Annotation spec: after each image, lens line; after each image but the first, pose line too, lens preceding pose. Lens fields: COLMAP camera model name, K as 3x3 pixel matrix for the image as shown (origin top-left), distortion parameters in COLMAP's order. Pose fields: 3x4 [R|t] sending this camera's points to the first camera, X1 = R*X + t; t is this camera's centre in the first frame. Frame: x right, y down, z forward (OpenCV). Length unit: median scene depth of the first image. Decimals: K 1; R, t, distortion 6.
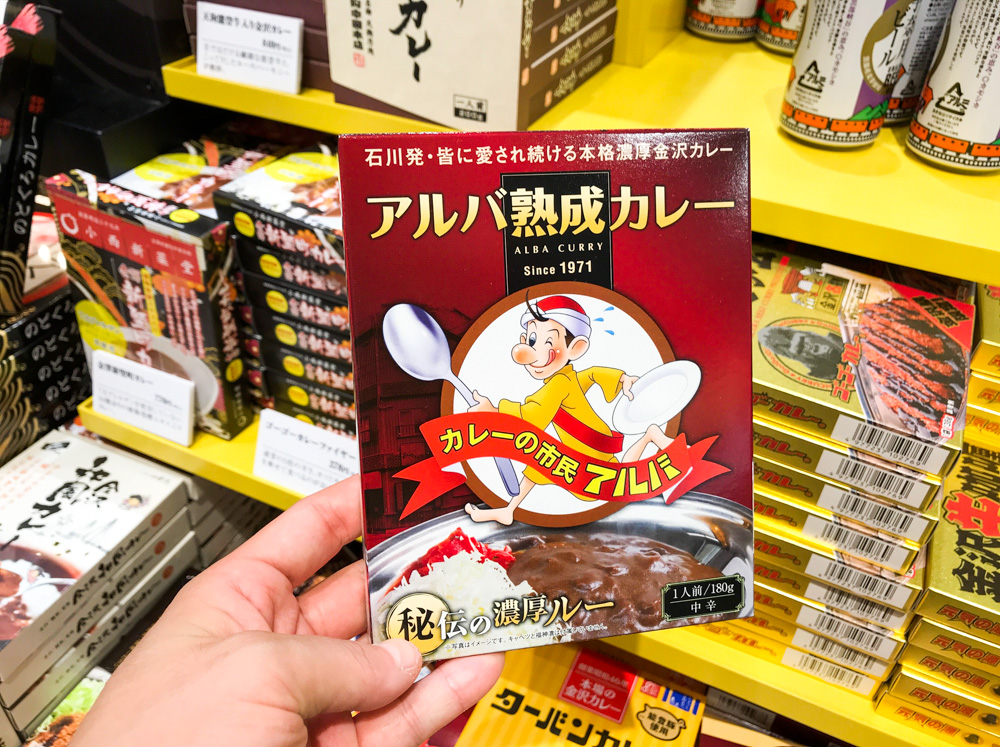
lens RADIAL K [[847.3, 0, 499.4], [0, 847.3, 374.2], [0, 0, 1]] dist [0.009845, -0.001833]
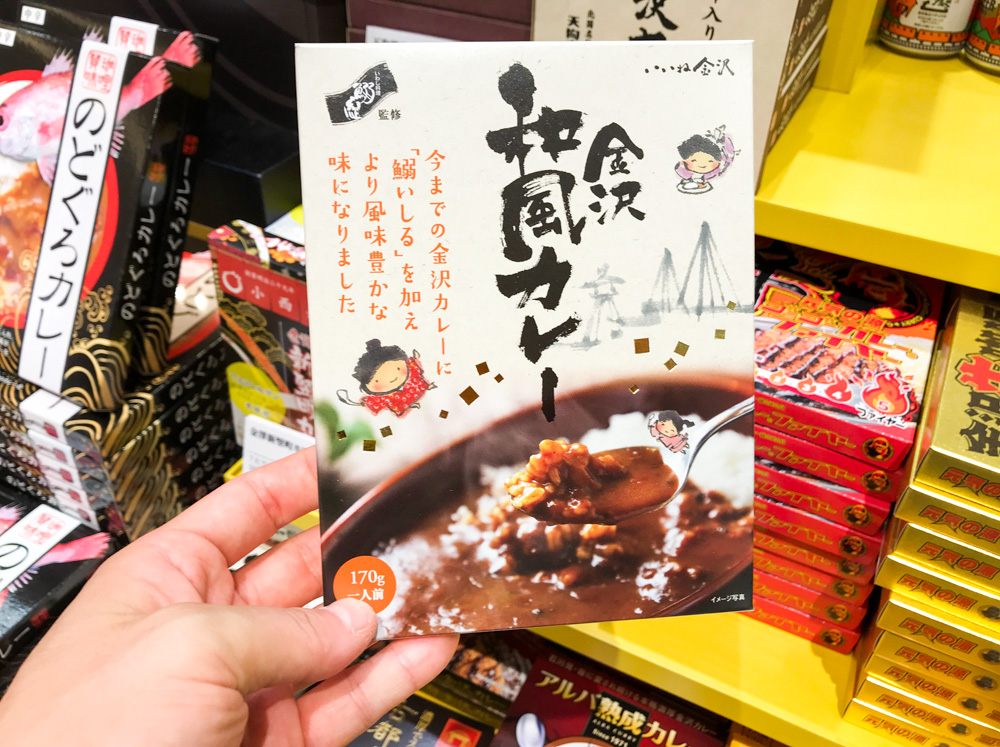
lens RADIAL K [[847.3, 0, 498.2], [0, 847.3, 372.1], [0, 0, 1]] dist [0.009845, -0.001833]
pose [[0.999451, 0.007312, -0.032318, -0.195201], [-0.006743, 0.999821, 0.017684, -0.098514], [0.032442, -0.017457, 0.999321, 0.118020]]
